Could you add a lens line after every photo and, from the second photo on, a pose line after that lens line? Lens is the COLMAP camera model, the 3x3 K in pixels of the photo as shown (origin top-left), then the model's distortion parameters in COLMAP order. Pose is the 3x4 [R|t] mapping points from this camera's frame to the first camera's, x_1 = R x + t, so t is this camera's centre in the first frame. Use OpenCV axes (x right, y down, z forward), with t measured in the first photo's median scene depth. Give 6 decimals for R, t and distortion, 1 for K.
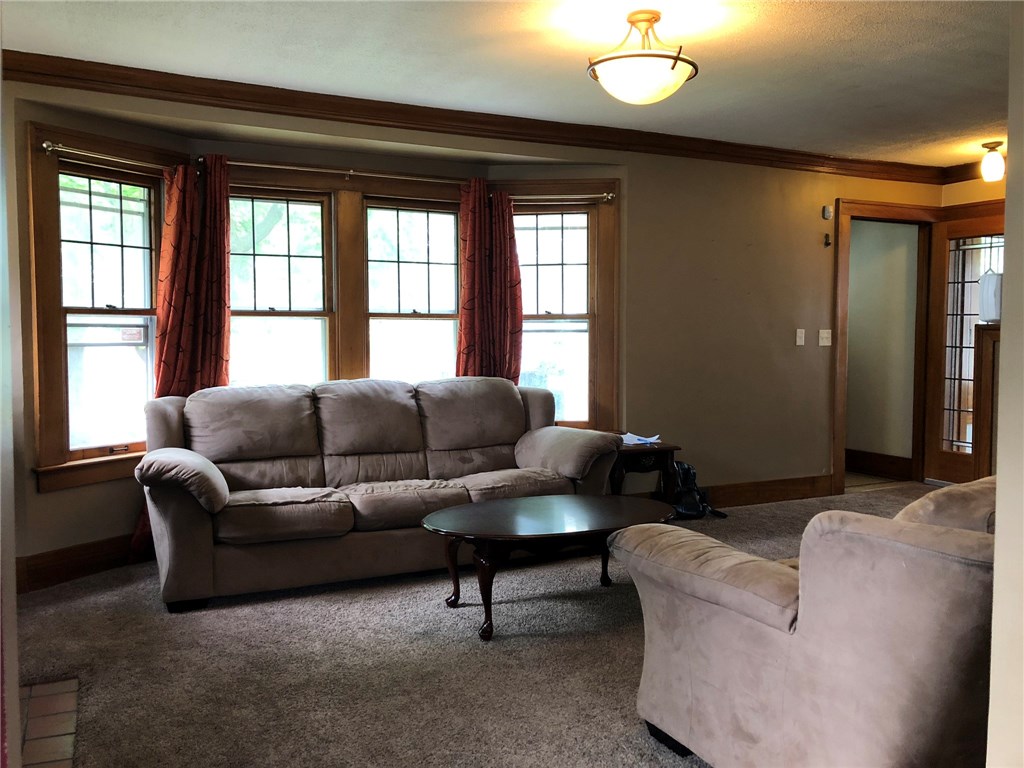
lens RADIAL K [[836.9, 0, 512.4], [0, 836.9, 372.7], [0, 0, 1]] dist [0.137633, -0.198860]
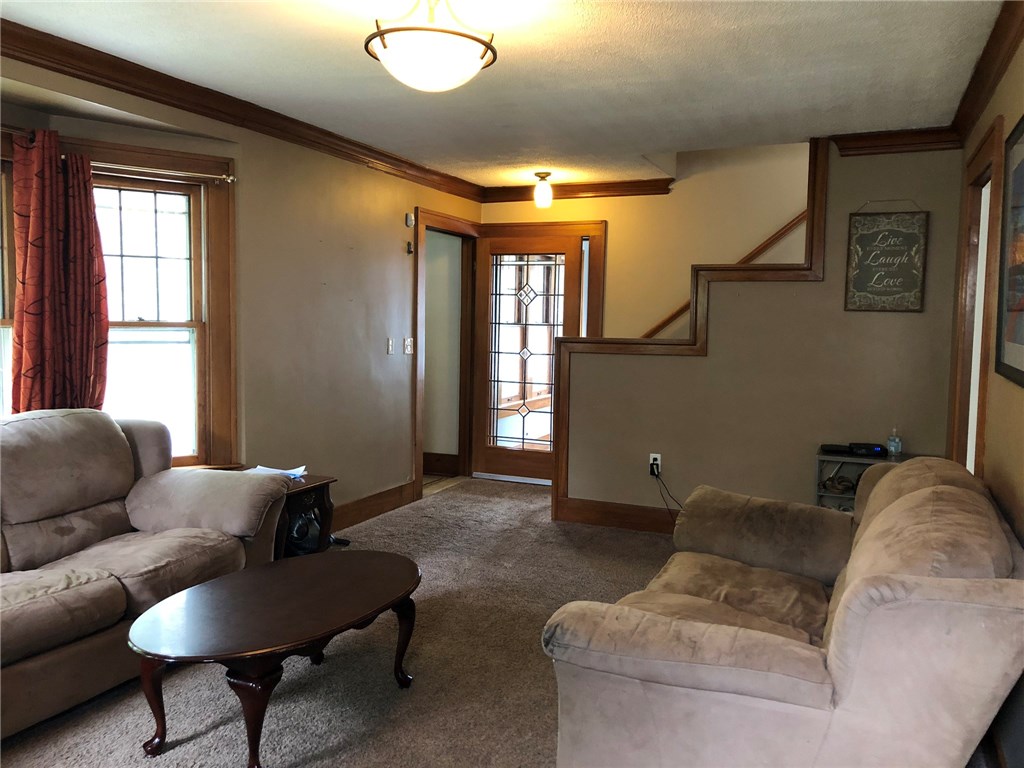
lens RADIAL K [[833.6, 0, 496.3], [0, 833.6, 376.2], [0, 0, 1]] dist [0.004250, 0.000881]
pose [[0.759250, -0.034870, 0.649864, -0.212505], [0.018337, 0.999313, 0.032196, -0.038589], [-0.650540, -0.012528, 0.759368, 0.209673]]
